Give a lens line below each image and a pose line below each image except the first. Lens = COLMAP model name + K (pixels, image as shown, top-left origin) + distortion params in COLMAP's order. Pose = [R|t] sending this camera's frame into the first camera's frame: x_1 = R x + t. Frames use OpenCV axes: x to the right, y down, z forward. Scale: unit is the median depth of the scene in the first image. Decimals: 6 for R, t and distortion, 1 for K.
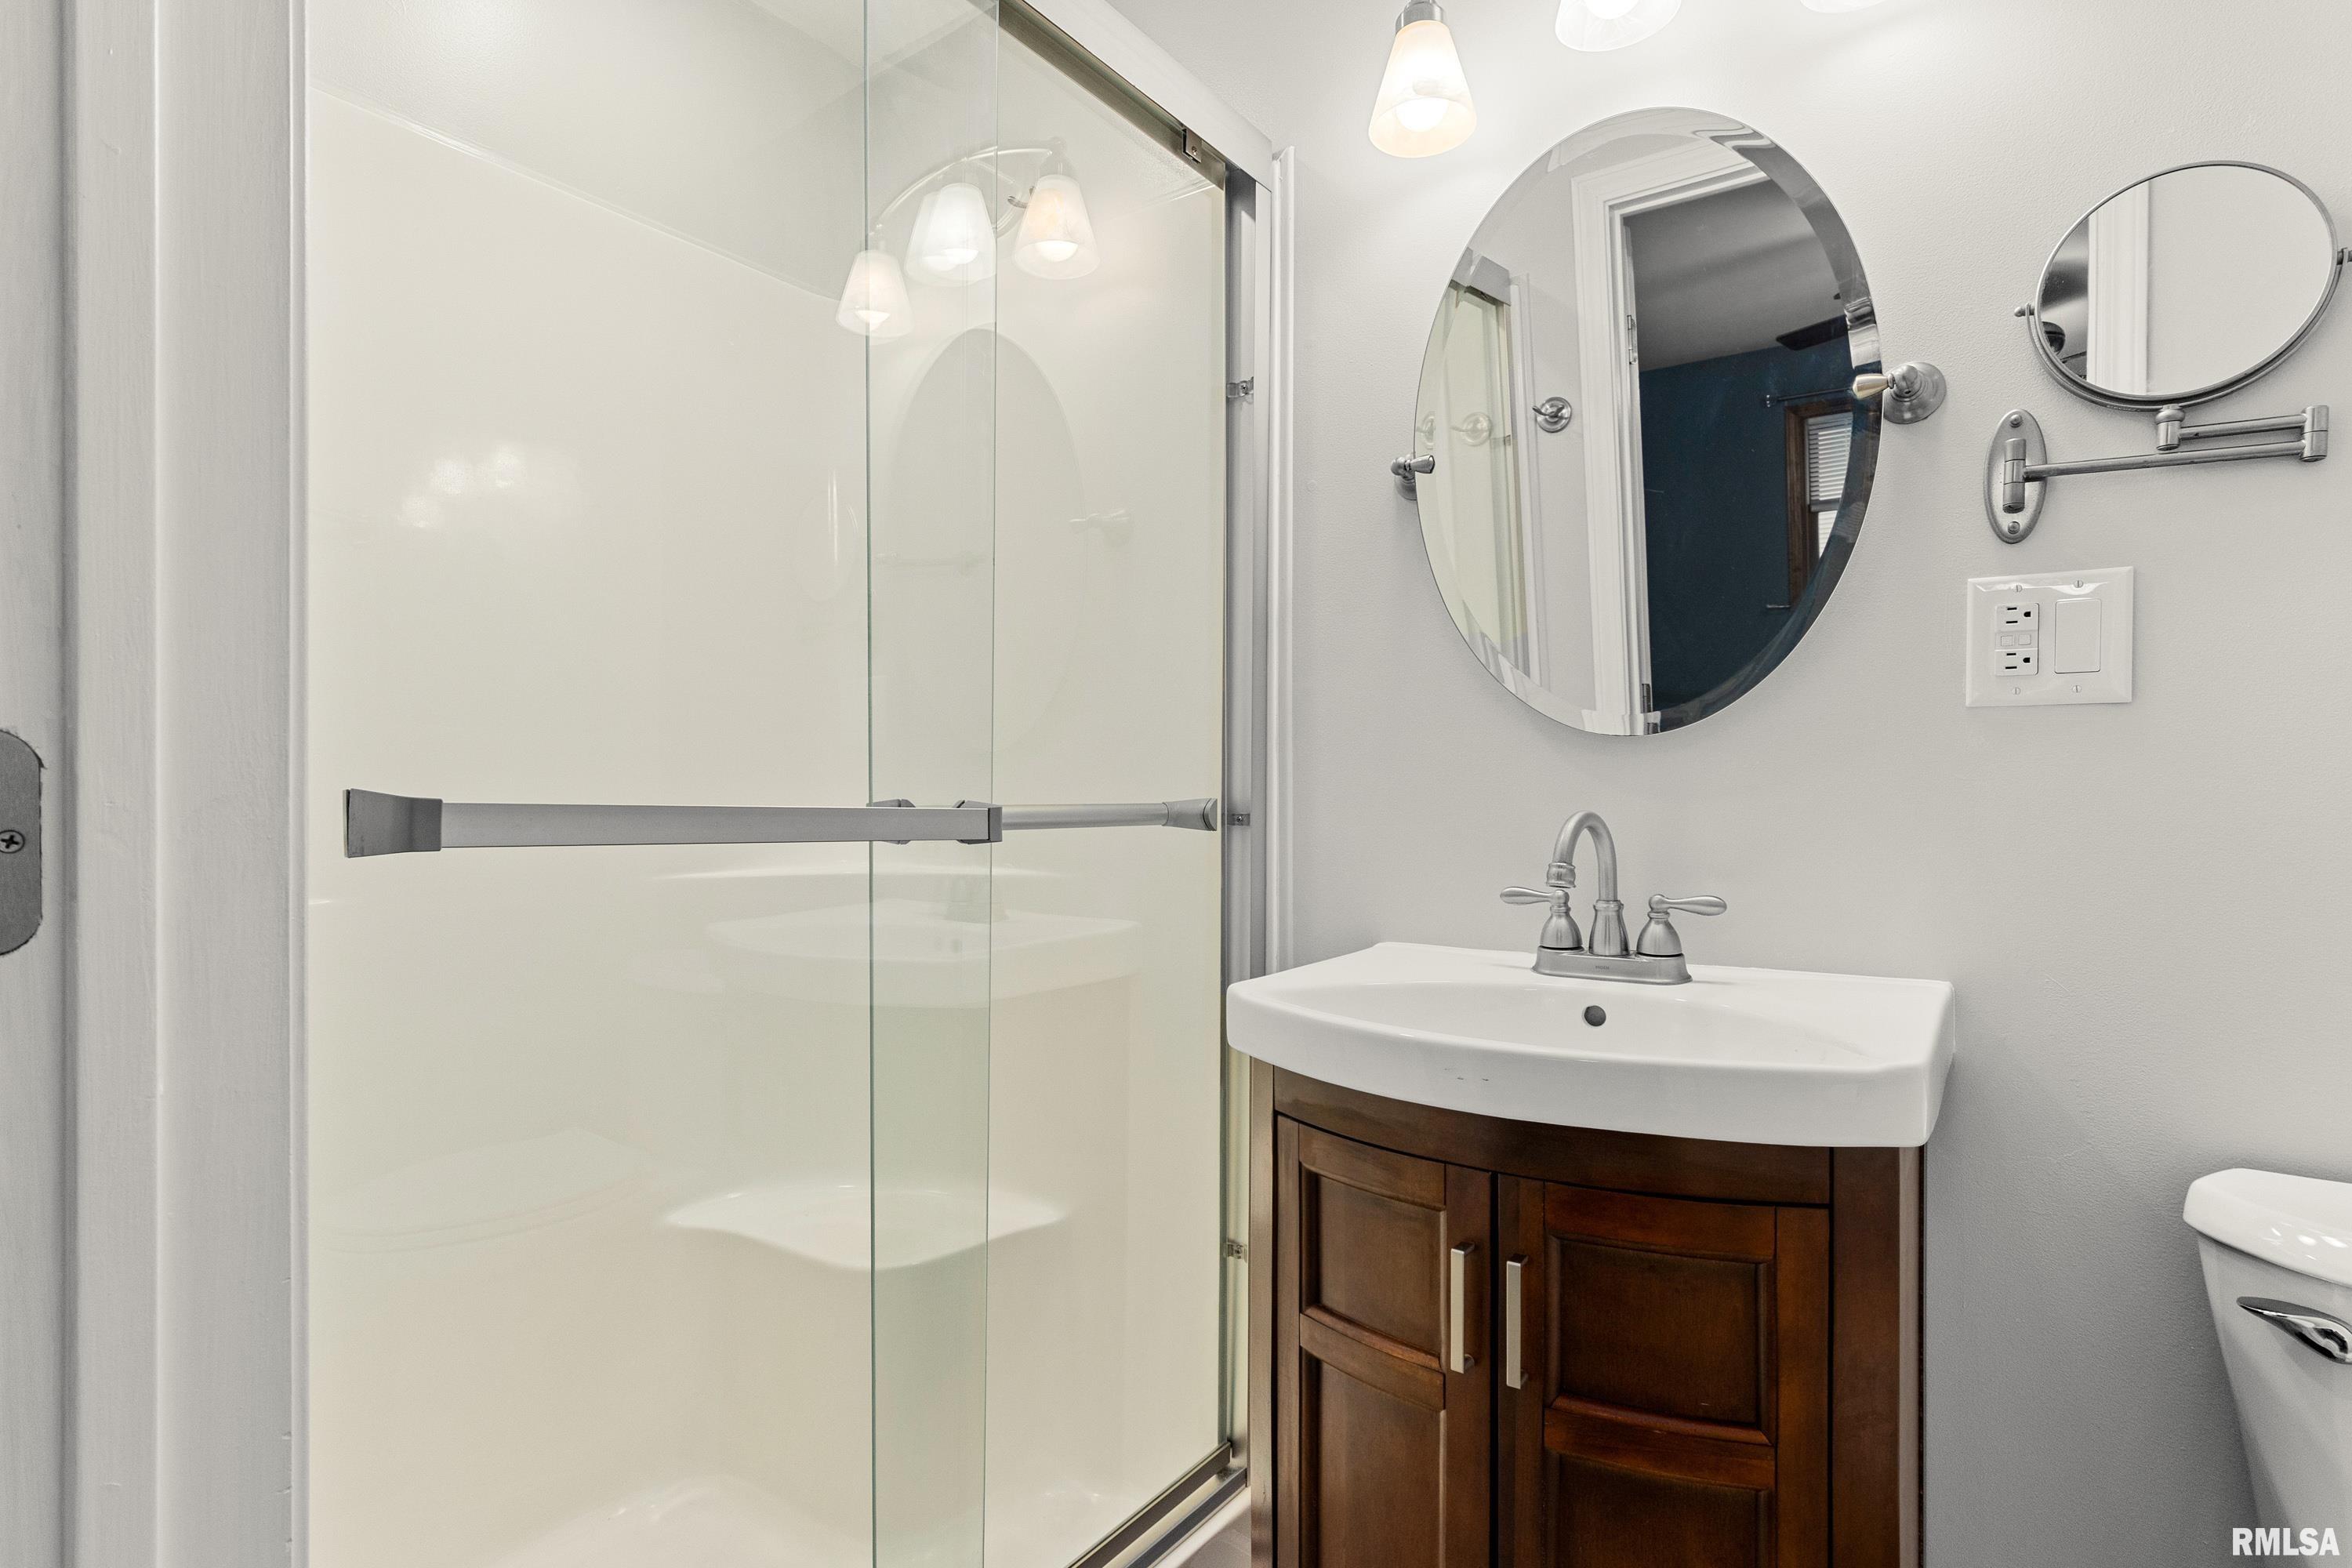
lens RADIAL K [[1227.2, 0, 1152.4], [0, 1227.2, 803.9], [0, 0, 1]] dist [0.002830, -0.000008]
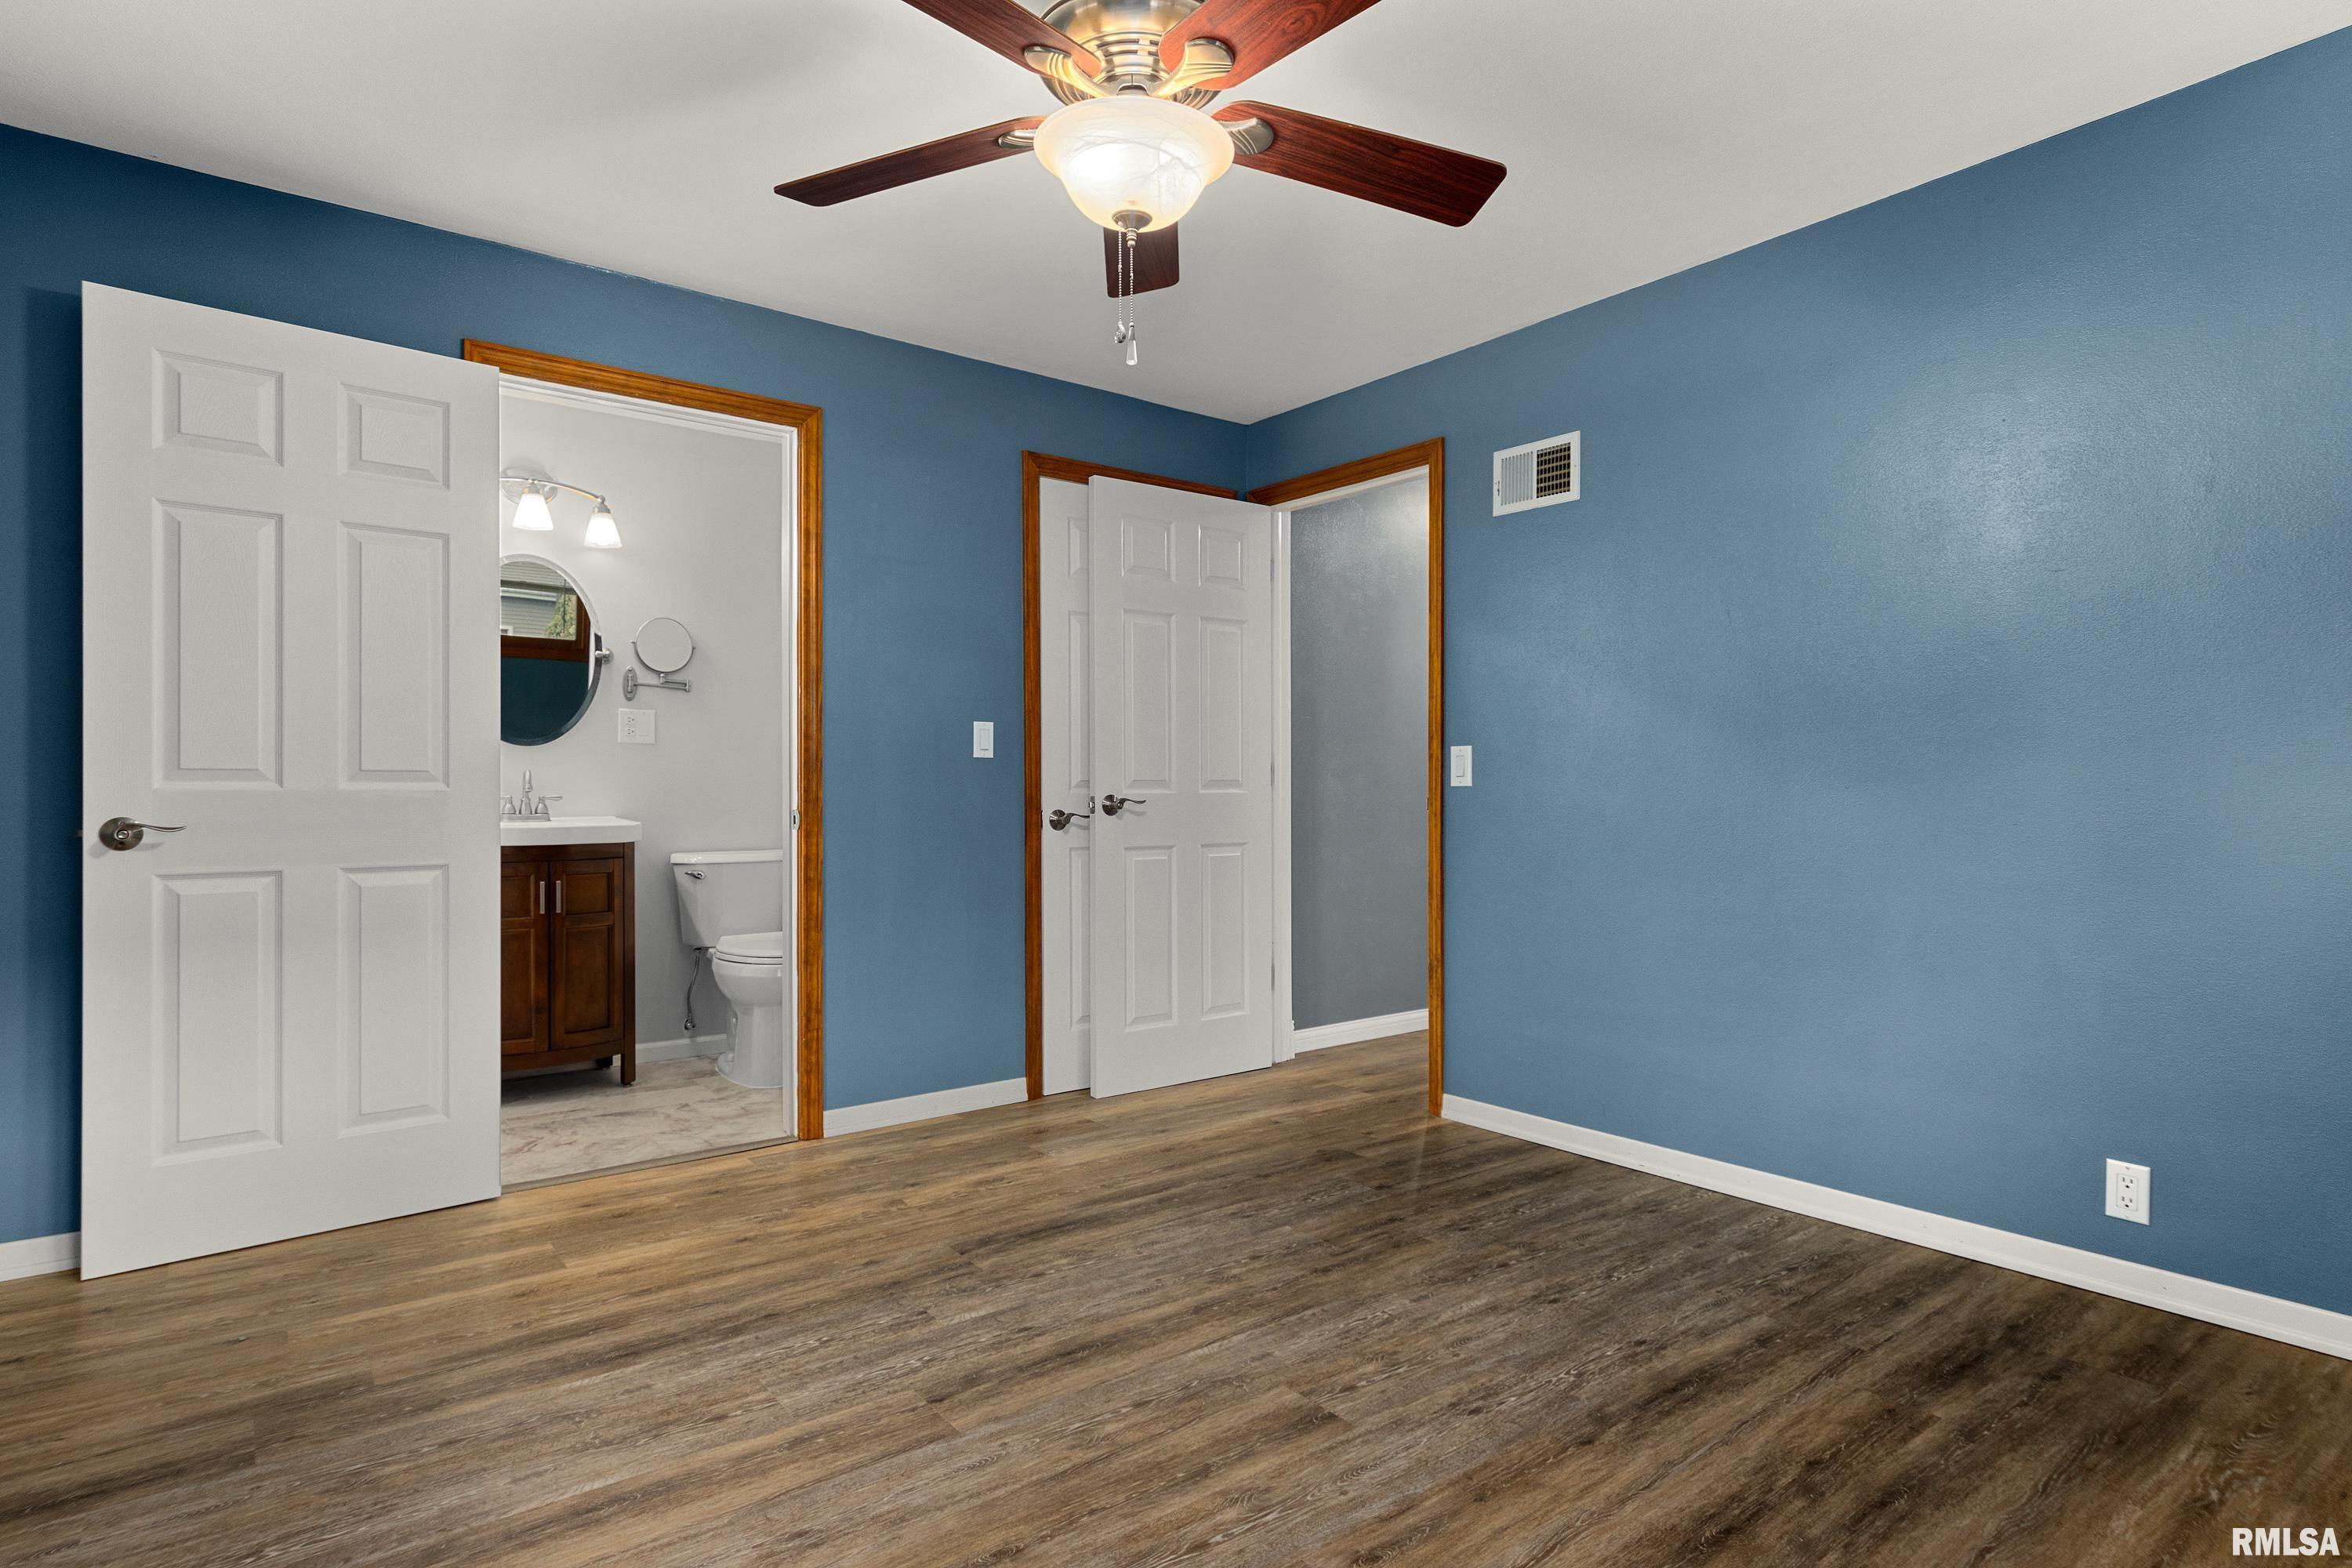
lens RADIAL K [[1227.2, 0, 1152.4], [0, 1227.2, 778.2], [0, 0, 1]] dist [0.002830, -0.000008]
pose [[0.299081, 0.008132, 0.954193, -2.451294], [0.001170, 0.999960, -0.008889, 0.065848], [-0.954227, 0.003774, 0.299060, -1.695370]]
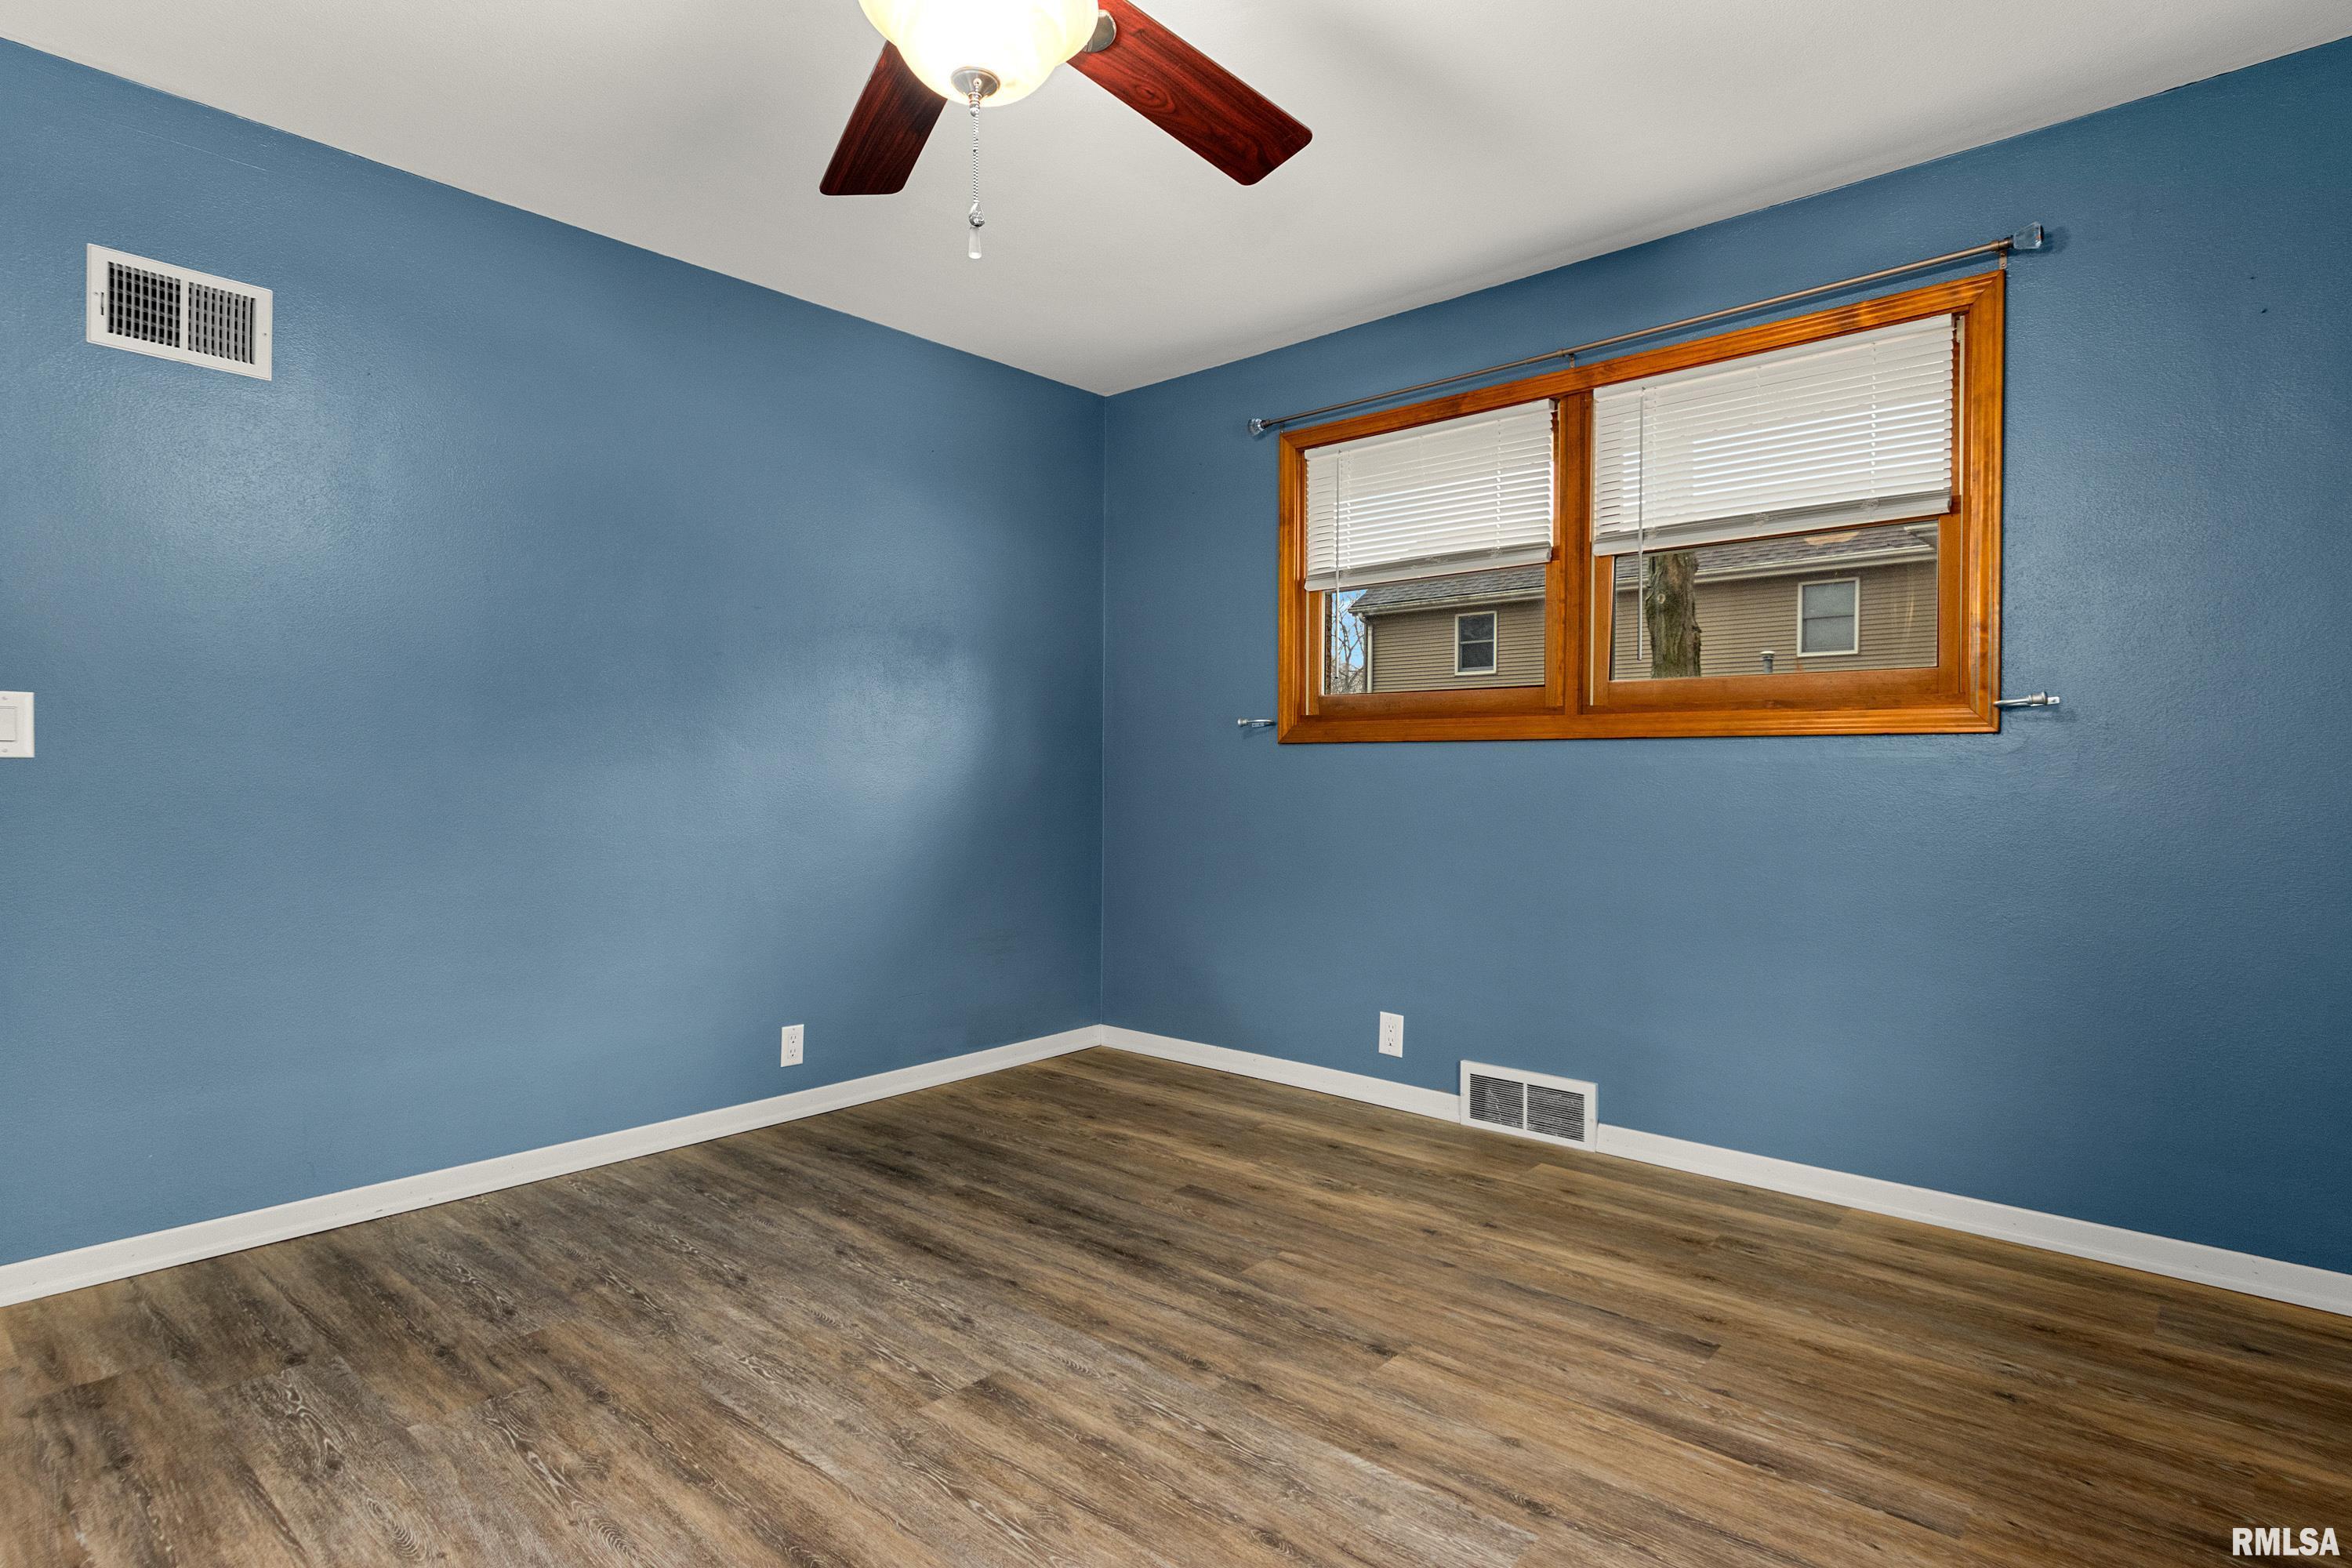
lens RADIAL K [[1227.2, 0, 1161.7], [0, 1227.2, 793.8], [0, 0, 1]] dist [0.002830, -0.000008]
pose [[-0.994006, -0.008441, 0.108999, -1.213574], [-0.006375, 0.999794, 0.019289, 0.065347], [-0.109139, 0.018479, -0.993855, 0.219714]]
